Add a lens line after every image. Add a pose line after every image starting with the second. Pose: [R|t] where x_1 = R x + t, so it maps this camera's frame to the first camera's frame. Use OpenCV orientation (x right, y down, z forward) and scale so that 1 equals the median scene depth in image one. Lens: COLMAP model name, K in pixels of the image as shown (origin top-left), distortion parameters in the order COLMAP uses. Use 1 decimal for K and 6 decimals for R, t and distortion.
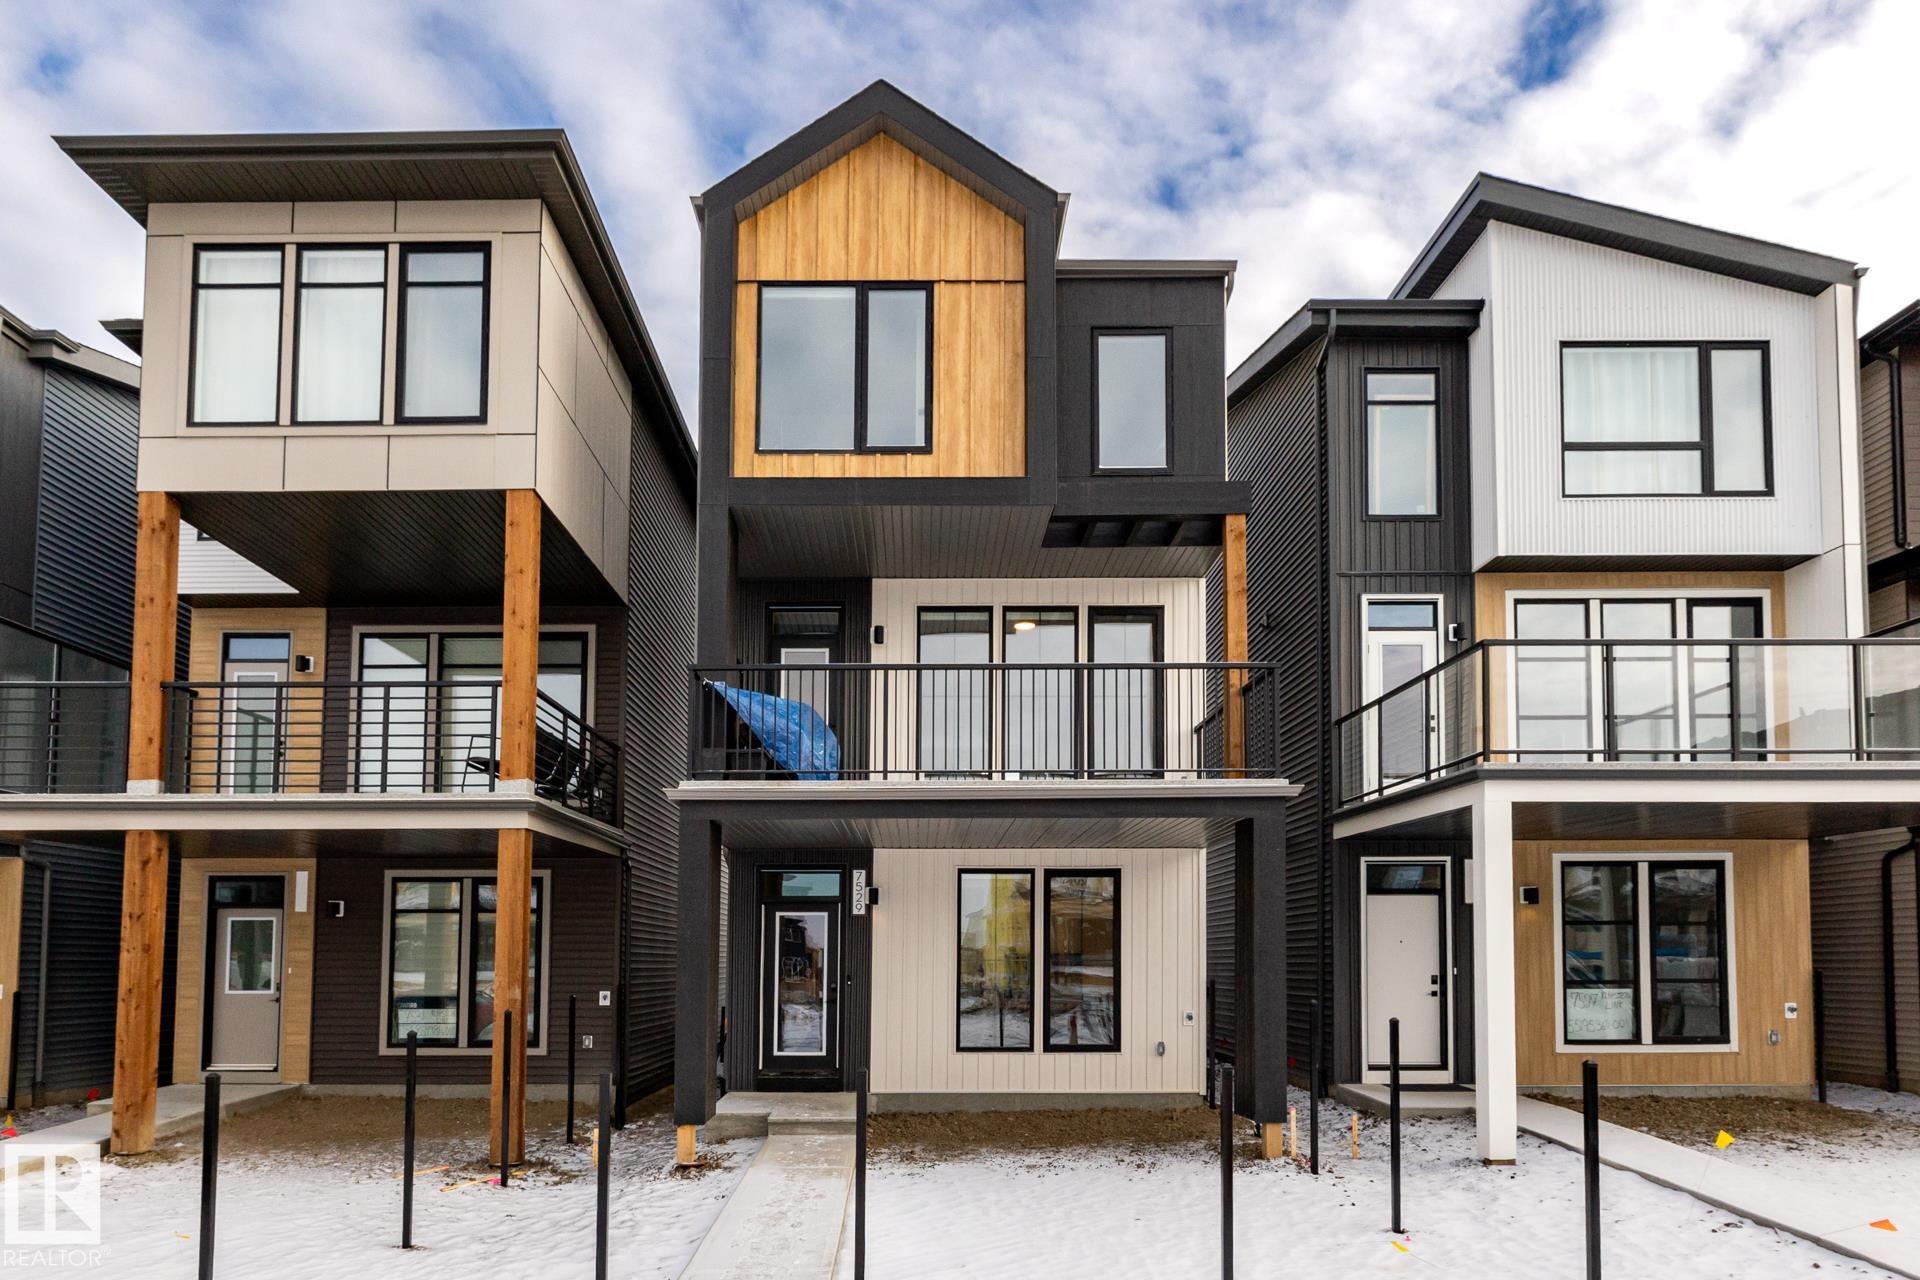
lens RADIAL K [[913.5, 0, 894.1], [0, 913.5, 620.8], [0, 0, 1]] dist [-0.000943, 0.000715]
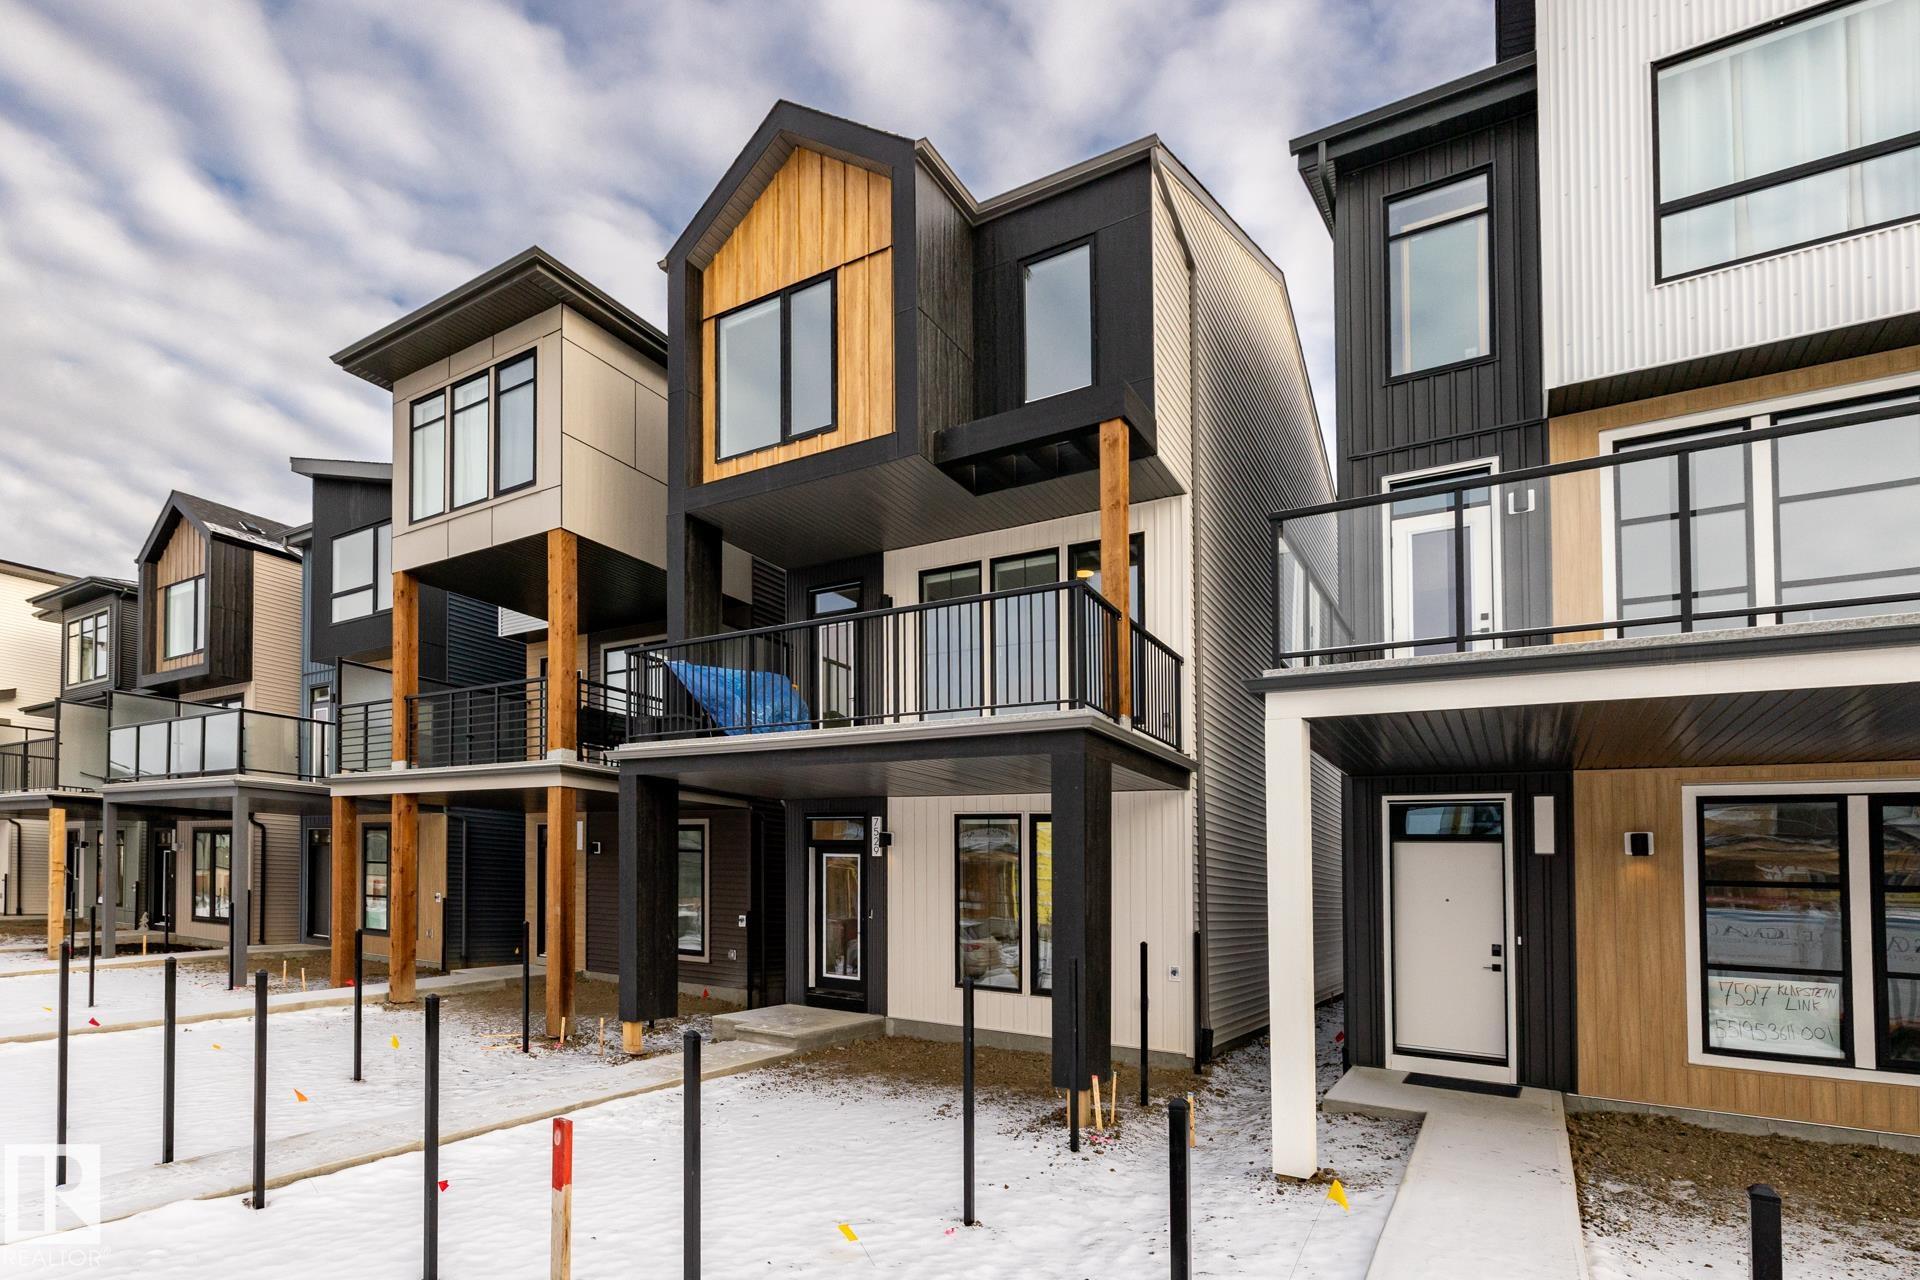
lens RADIAL K [[803.4, 0, 960.6], [0, 803.4, 630.7], [0, 0, 1]] dist [0.002406, 0.000261]
pose [[0.883722, -0.113187, -0.454118, 0.541321], [0.126424, 0.991976, -0.001222, 0.066797], [0.450612, -0.056331, 0.890941, 0.201271]]
